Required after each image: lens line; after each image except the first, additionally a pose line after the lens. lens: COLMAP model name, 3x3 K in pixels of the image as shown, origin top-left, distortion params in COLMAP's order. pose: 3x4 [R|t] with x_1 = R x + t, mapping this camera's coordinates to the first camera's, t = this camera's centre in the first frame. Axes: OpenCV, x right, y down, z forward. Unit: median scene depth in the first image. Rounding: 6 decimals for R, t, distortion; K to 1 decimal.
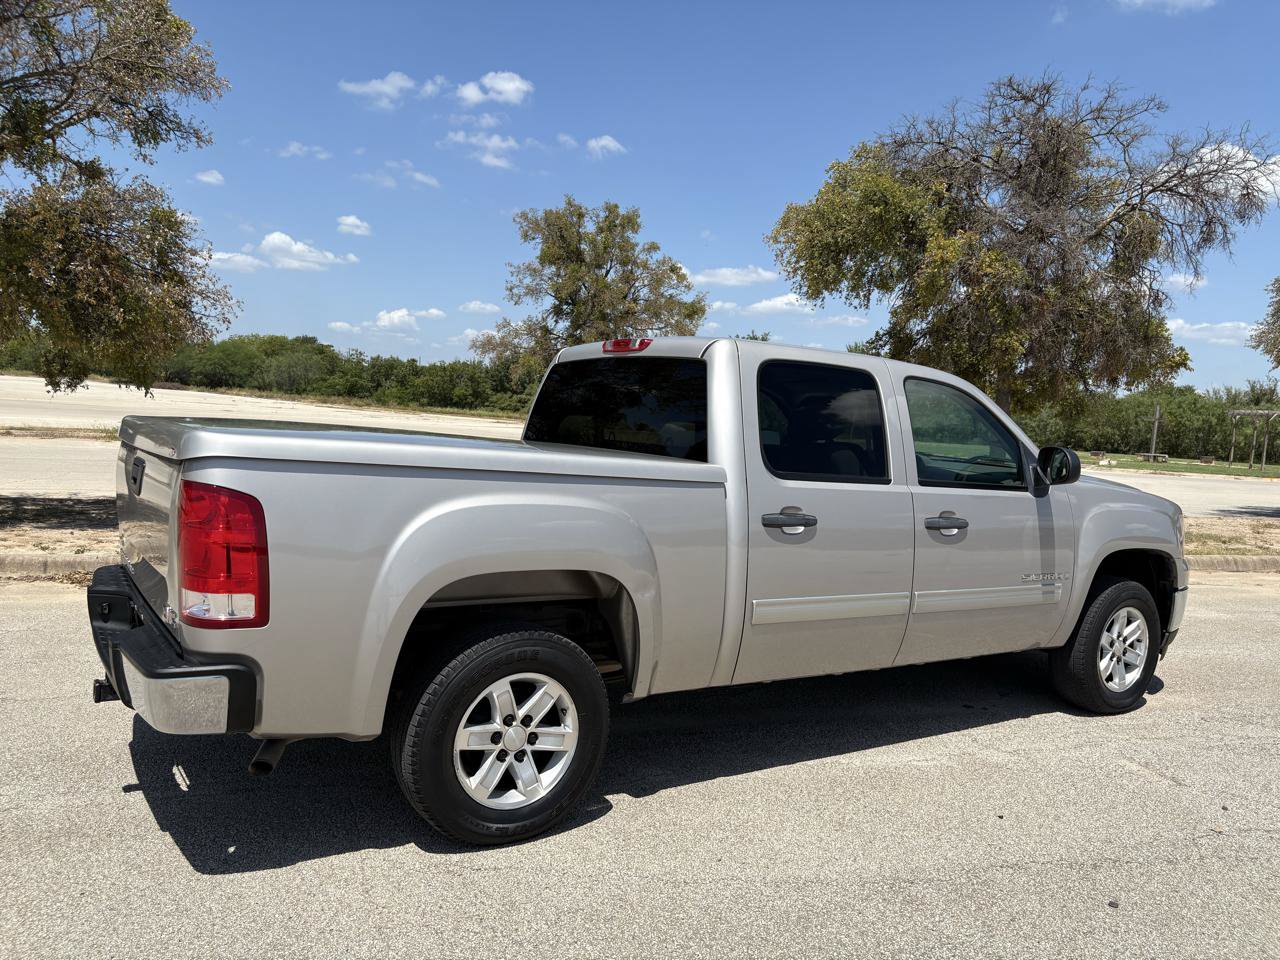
lens RADIAL K [[972.7, 0, 662.8], [0, 972.7, 494.6], [0, 0, 1]] dist [0.033793, -0.078354]
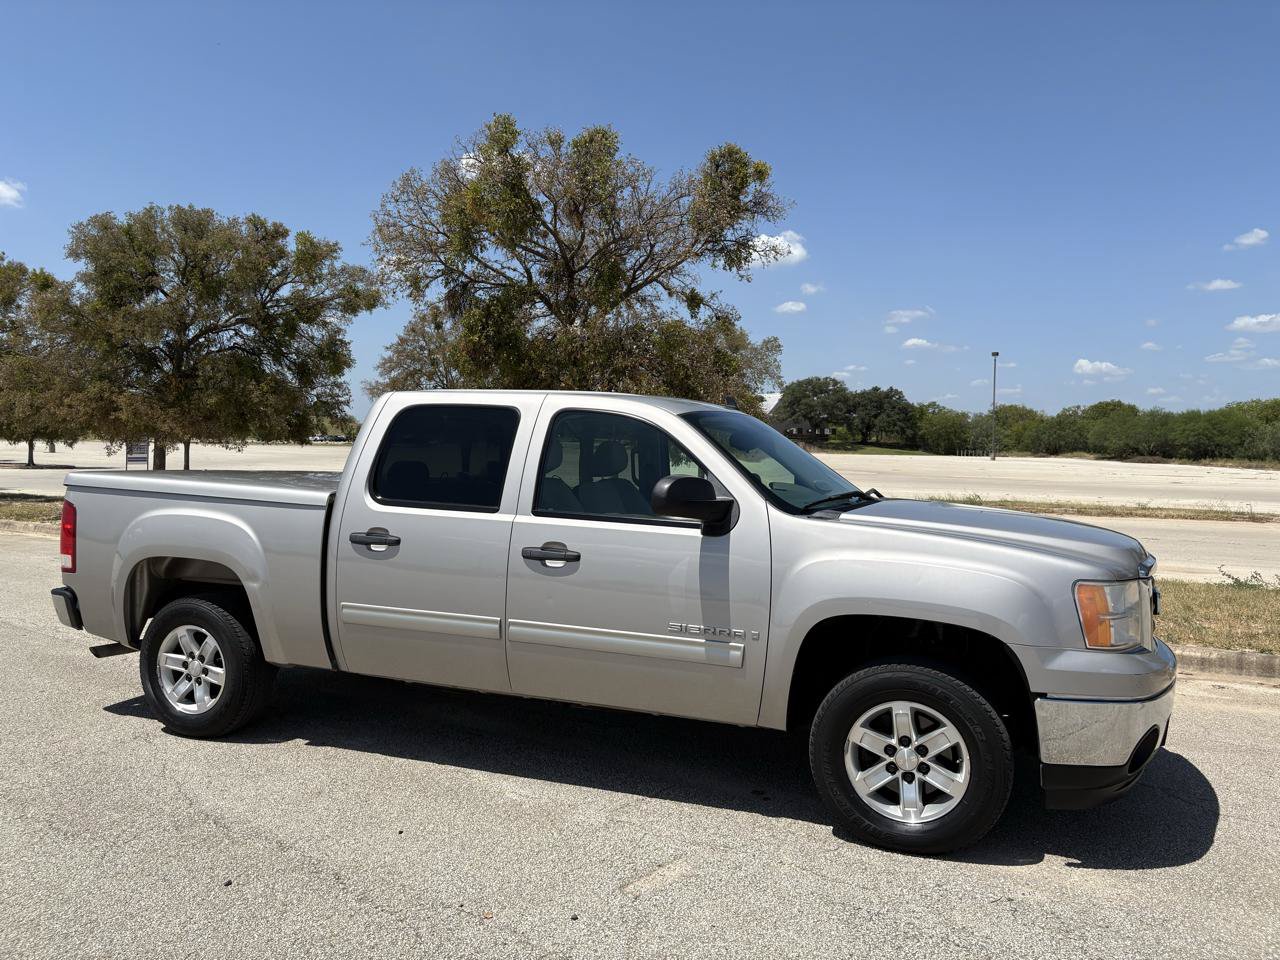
lens RADIAL K [[980.3, 0, 637.3], [0, 980.3, 482.0], [0, 0, 1]] dist [0.034683, -0.036624]
pose [[0.554485, -0.024695, -0.831828, 1.067394], [-0.050264, 0.996741, -0.063096, 0.013401], [0.830675, 0.076797, 0.551436, 0.483144]]
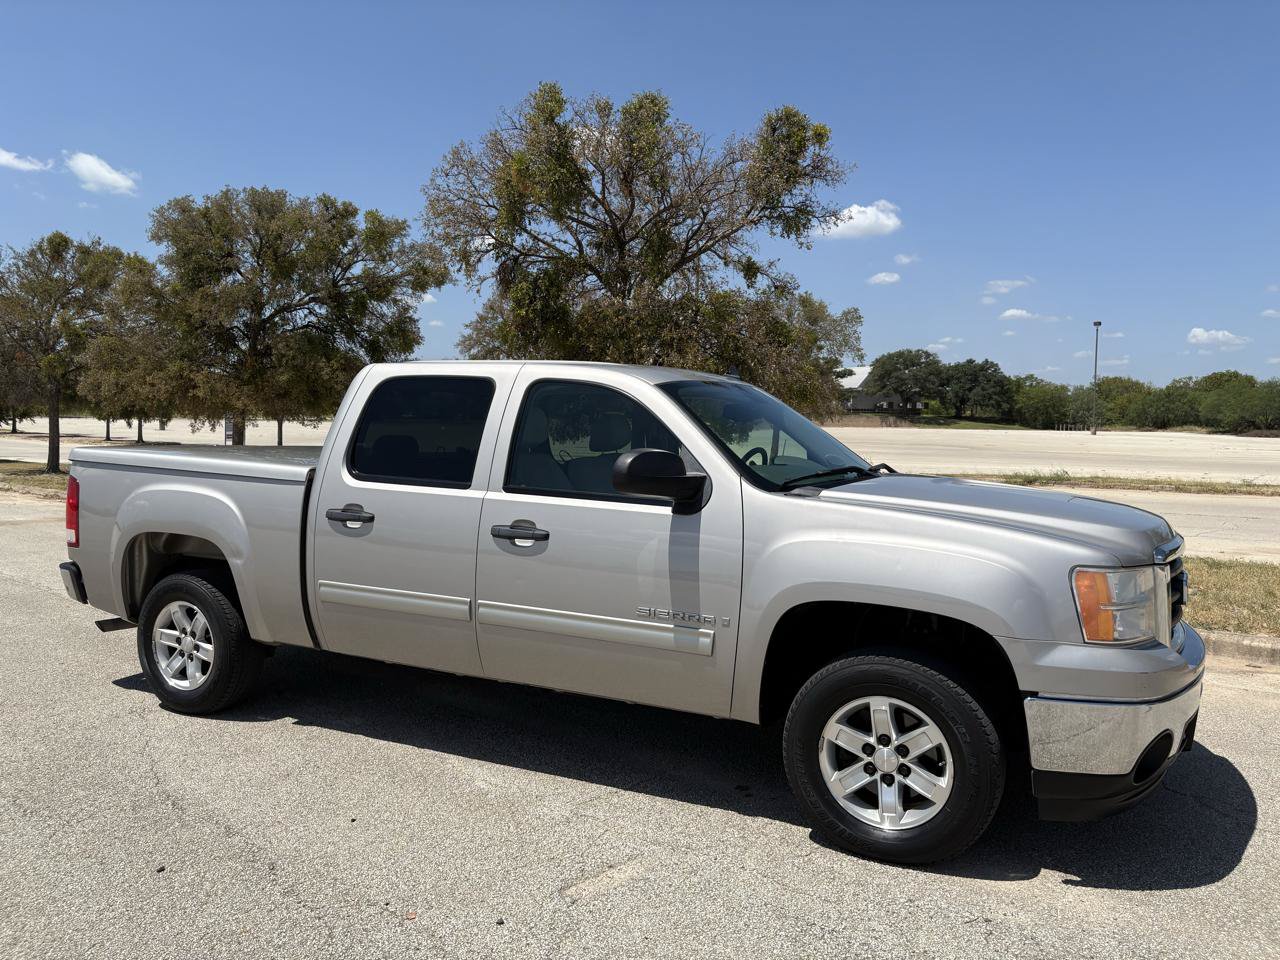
lens RADIAL K [[981.1, 0, 633.9], [0, 981.1, 476.3], [0, 0, 1]] dist [0.034355, -0.040069]
pose [[0.475000, -0.008553, -0.879944, 1.073643], [-0.055054, 0.997705, -0.039416, 0.005850], [0.878262, 0.067167, 0.473440, 0.598162]]
